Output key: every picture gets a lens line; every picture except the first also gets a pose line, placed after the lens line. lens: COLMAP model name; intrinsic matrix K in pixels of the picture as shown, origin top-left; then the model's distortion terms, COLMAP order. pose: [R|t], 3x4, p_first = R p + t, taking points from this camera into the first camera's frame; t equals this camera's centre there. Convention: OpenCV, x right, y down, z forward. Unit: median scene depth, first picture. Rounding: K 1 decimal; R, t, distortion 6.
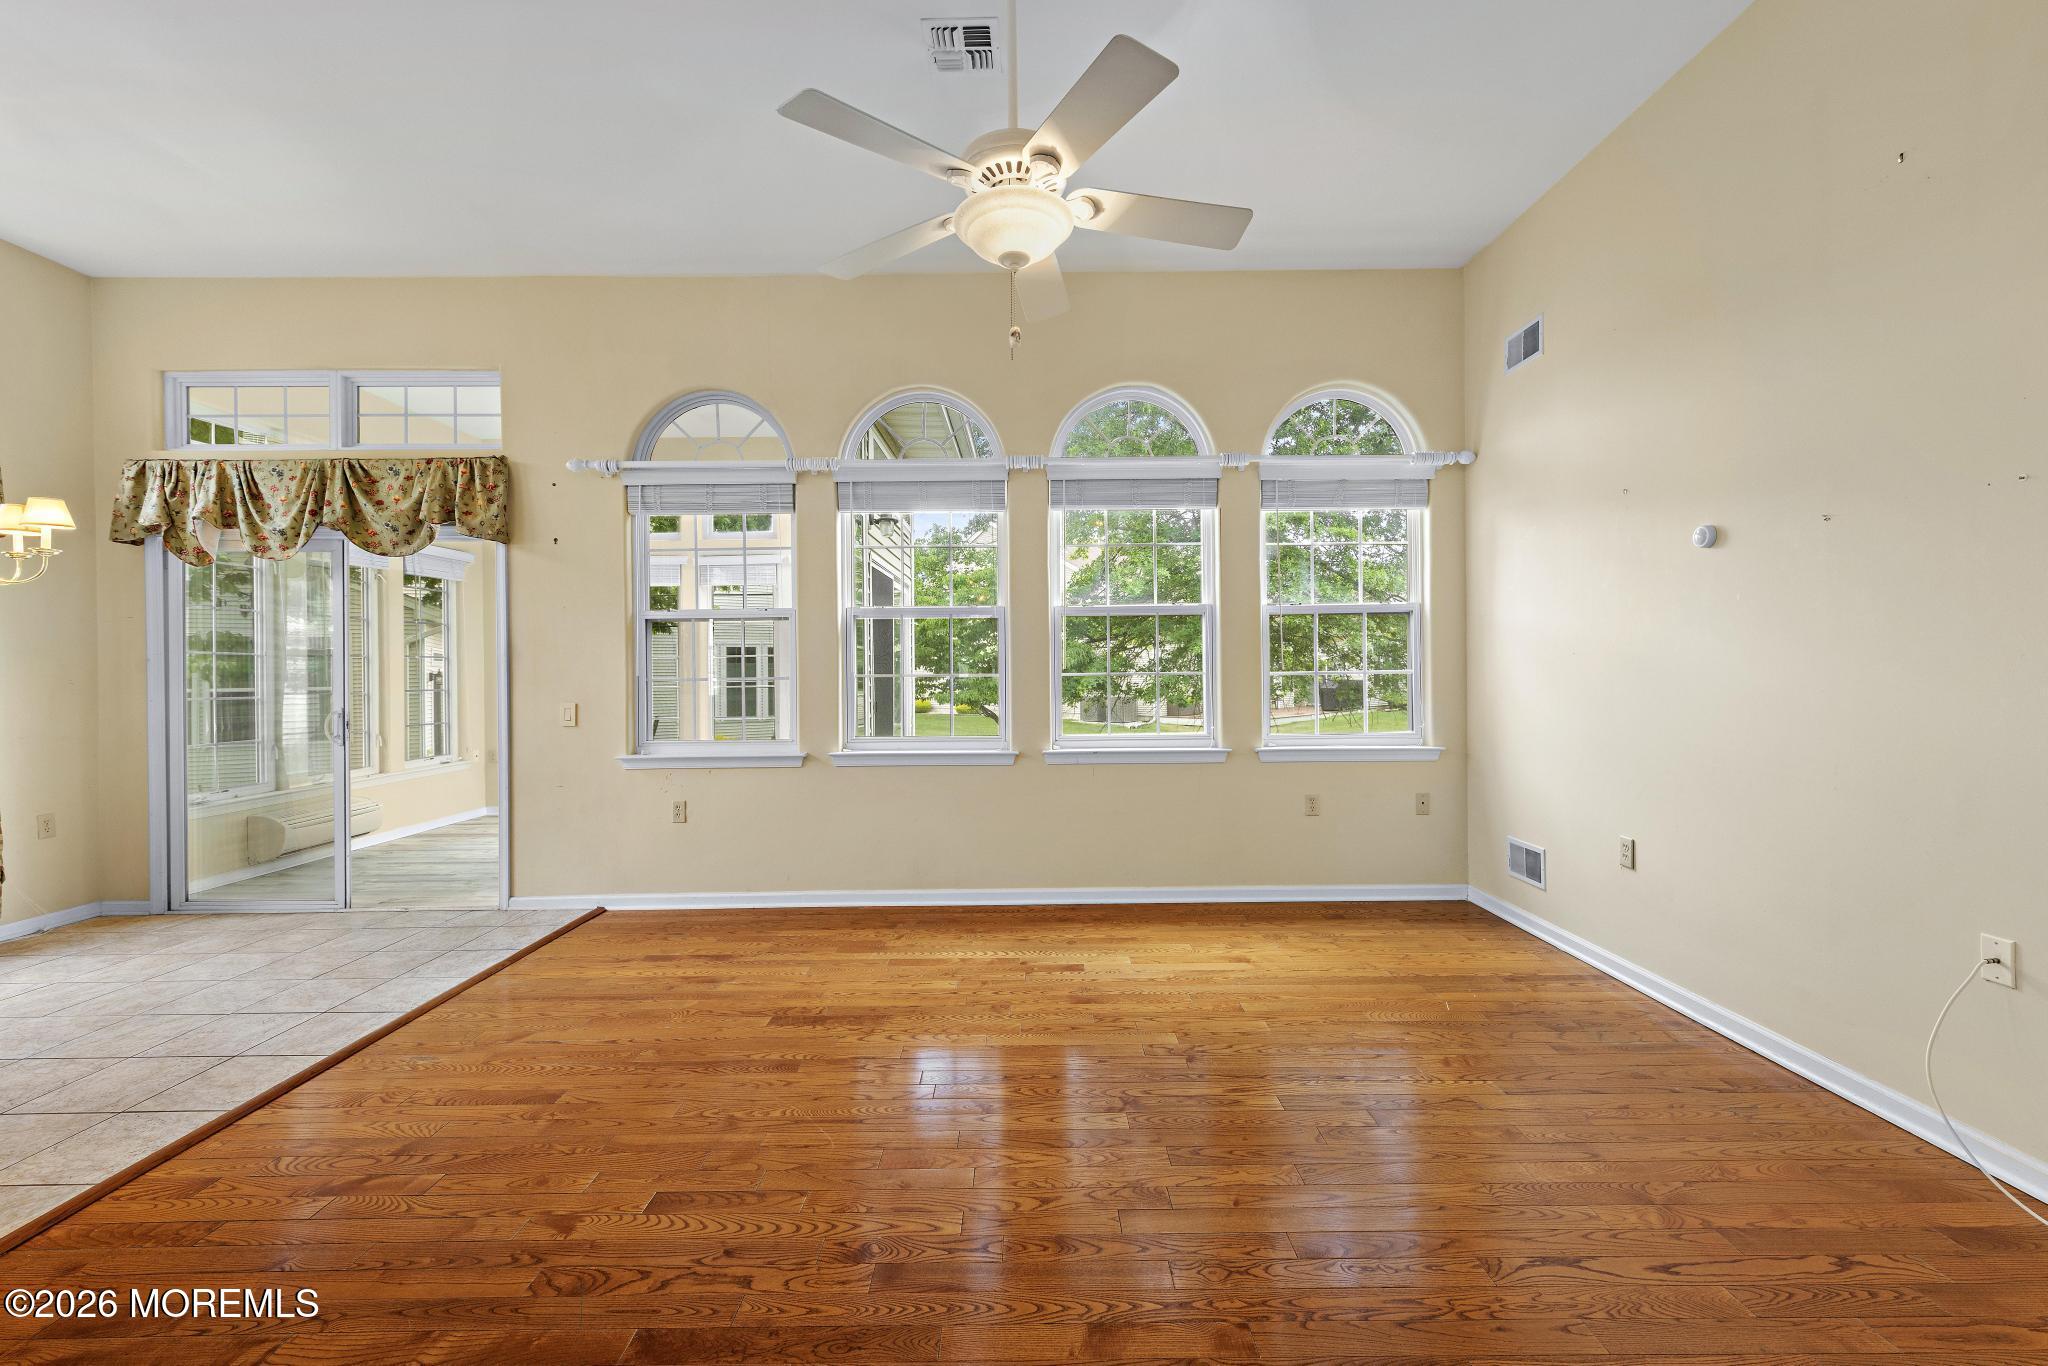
lens RADIAL K [[827.9, 0, 1027.1], [0, 827.9, 672.0], [0, 0, 1]] dist [0.005488, -0.000267]
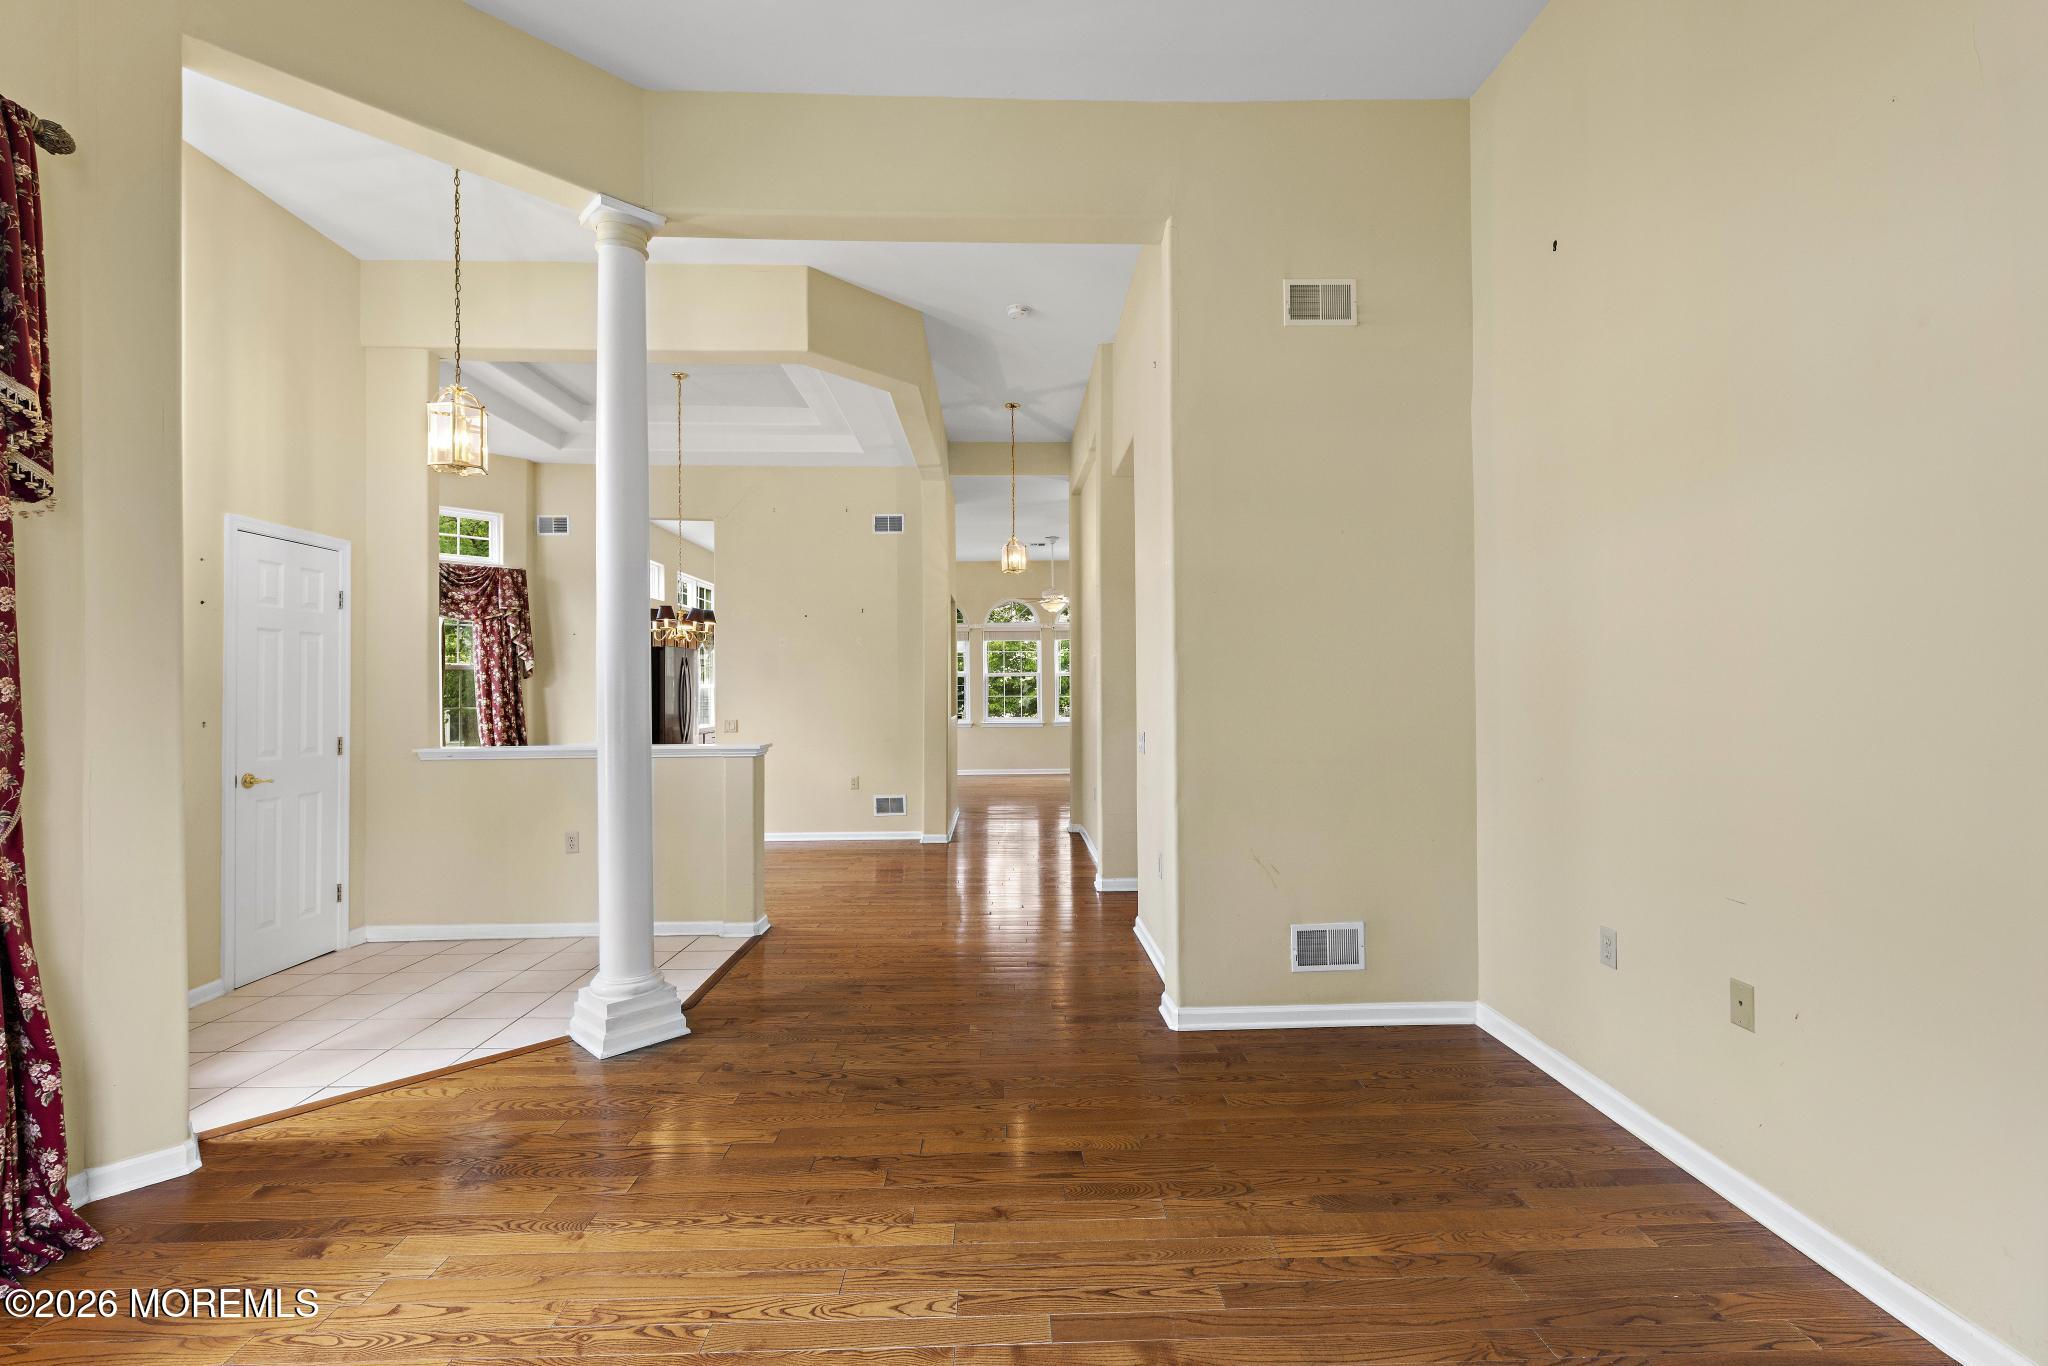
lens RADIAL K [[893.6, 0, 1025.1], [0, 893.6, 675.8], [0, 0, 1]] dist [0.003567, -0.000272]
pose [[0.999704, 0.002289, 0.024237, -0.163971], [-0.001916, 0.999879, -0.015414, -0.020313], [-0.024269, 0.015363, 0.999587, -2.237607]]
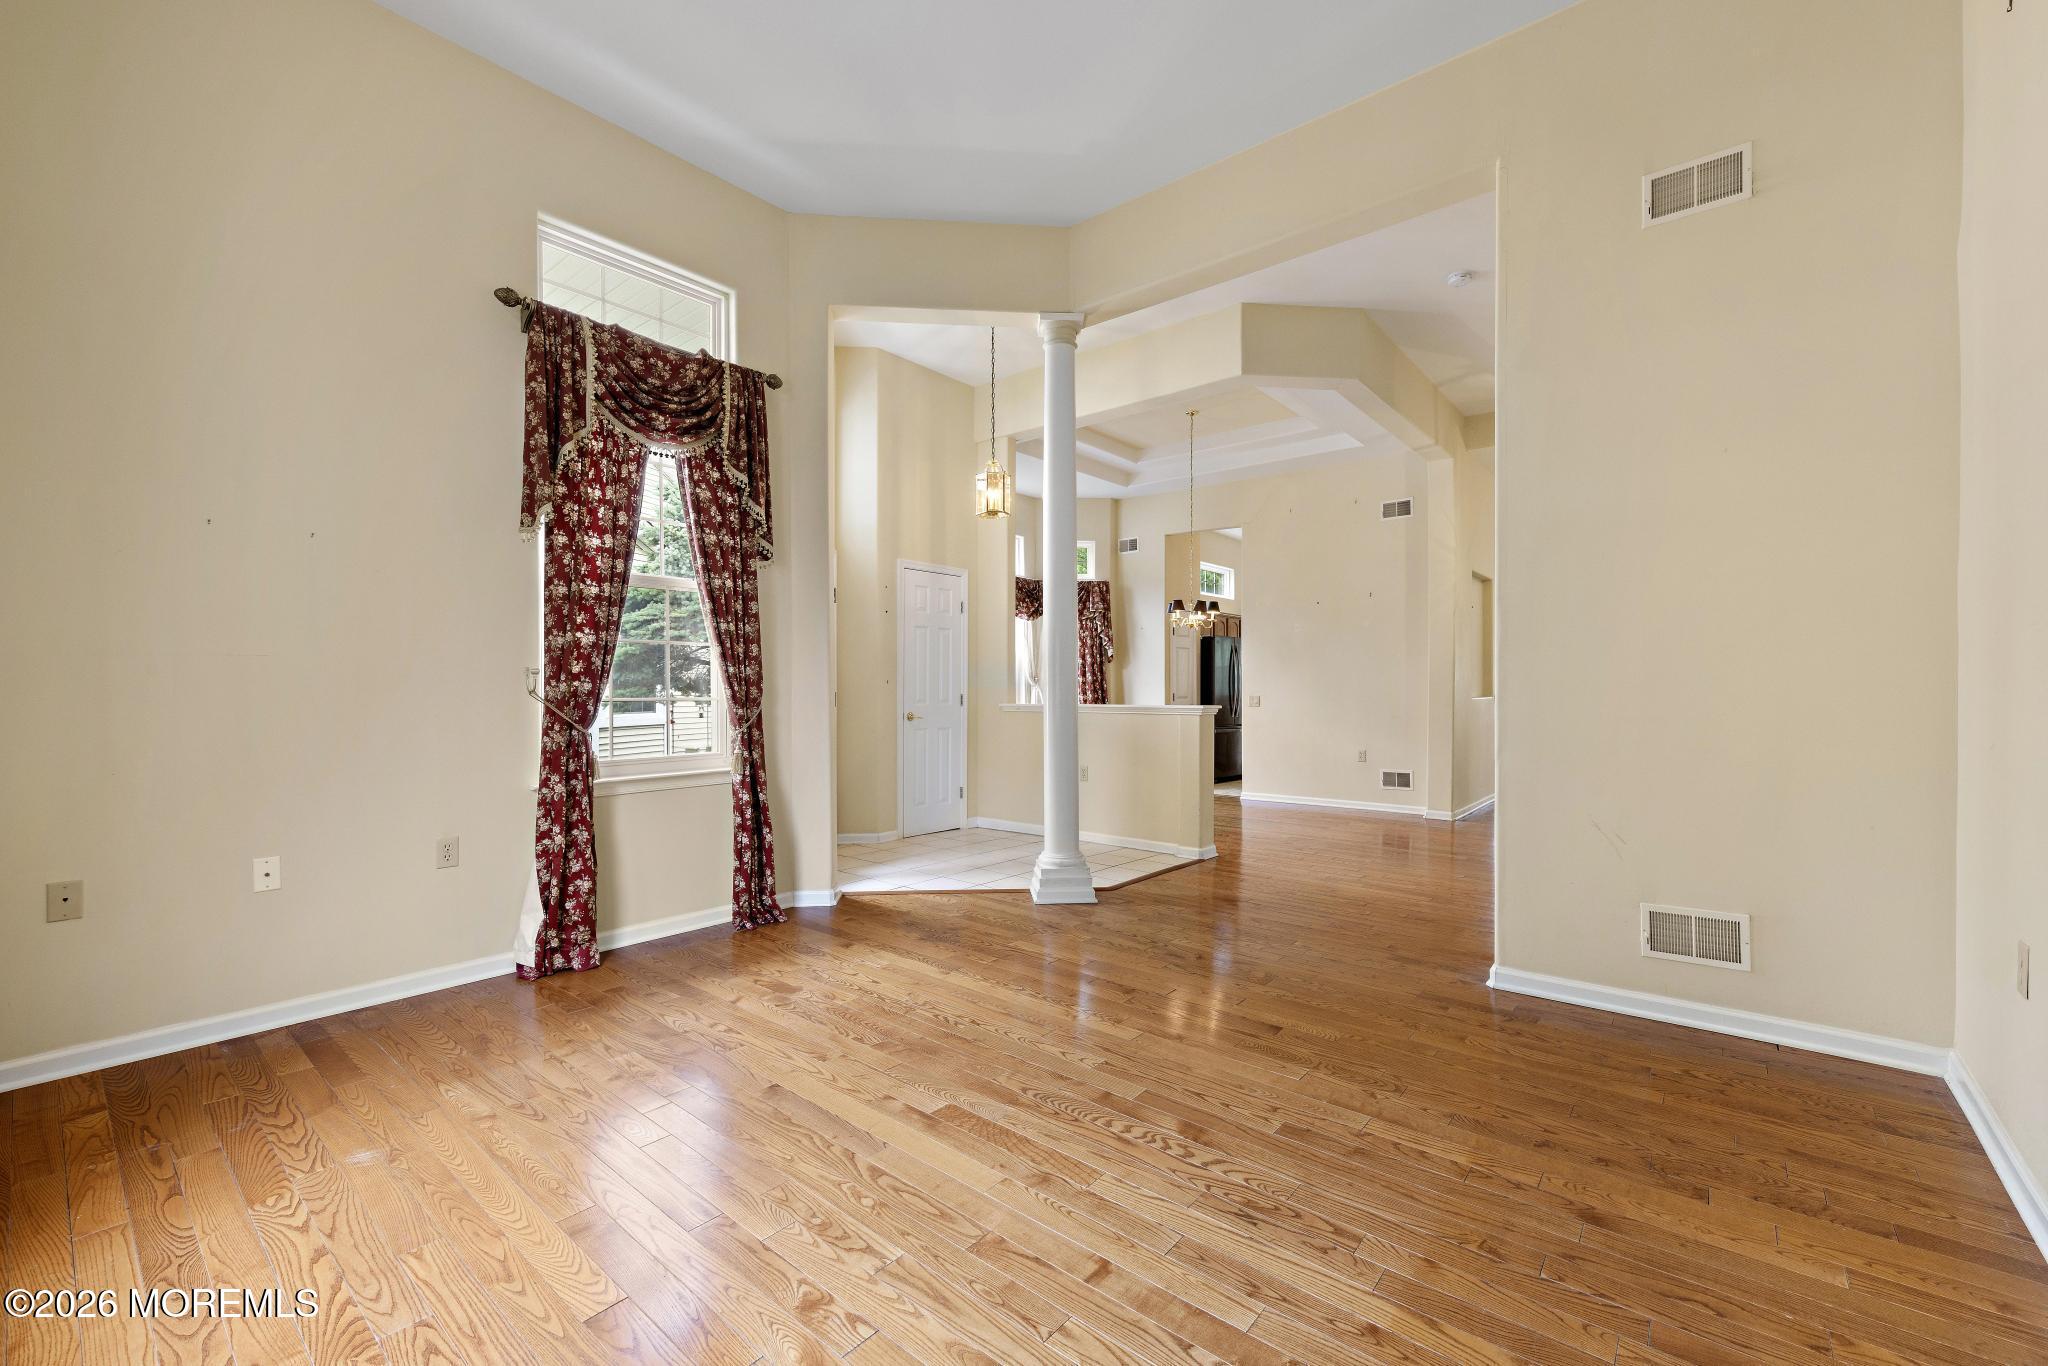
lens RADIAL K [[833.8, 0, 1024.0], [0, 833.8, 683.0], [0, 0, 1]] dist [0.002509, -0.000319]
pose [[0.761786, 0.003426, -0.647819, 0.155795], [-0.005612, 0.999983, -0.001311, 0.018548], [0.647804, 0.004634, 0.761793, -2.269438]]
